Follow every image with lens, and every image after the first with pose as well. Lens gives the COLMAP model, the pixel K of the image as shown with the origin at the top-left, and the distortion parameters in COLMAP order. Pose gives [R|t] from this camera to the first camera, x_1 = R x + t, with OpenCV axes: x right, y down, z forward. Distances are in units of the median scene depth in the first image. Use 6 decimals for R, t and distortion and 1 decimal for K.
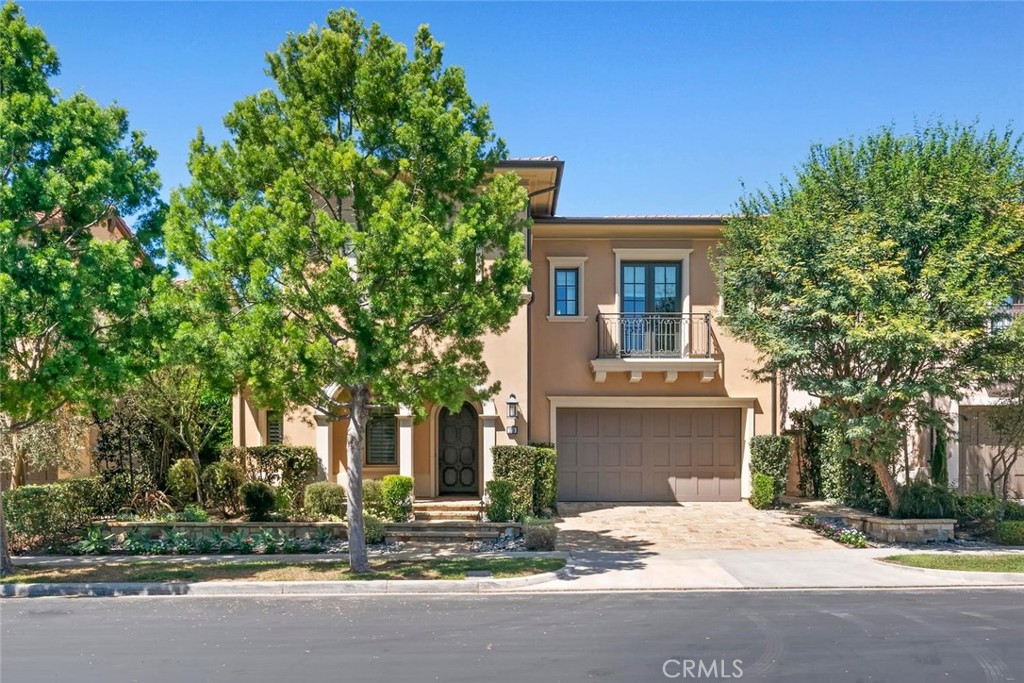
lens RADIAL K [[830.3, 0, 512.7], [0, 830.3, 395.7], [0, 0, 1]] dist [-0.002083, -0.001967]
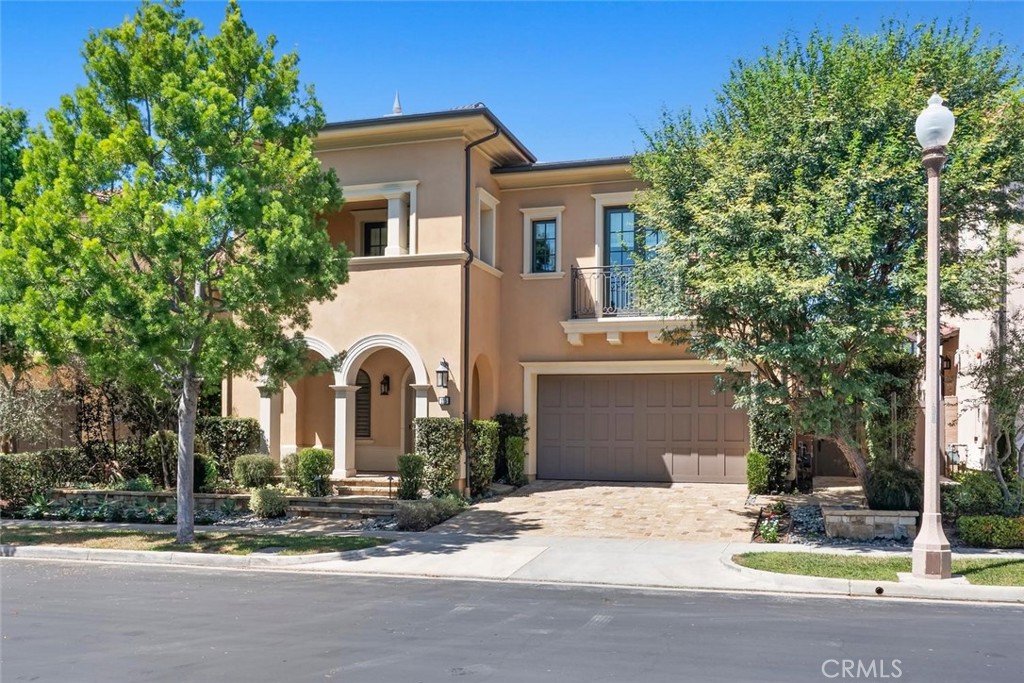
lens RADIAL K [[943.8, 0, 512.3], [0, 943.8, 341.5], [0, 0, 1]] dist [0.001384, 0.000000]
pose [[0.948242, -0.025205, -0.316547, 0.408319], [0.020288, 0.999617, -0.018821, -0.003214], [0.316900, 0.011425, 0.948390, 0.022303]]
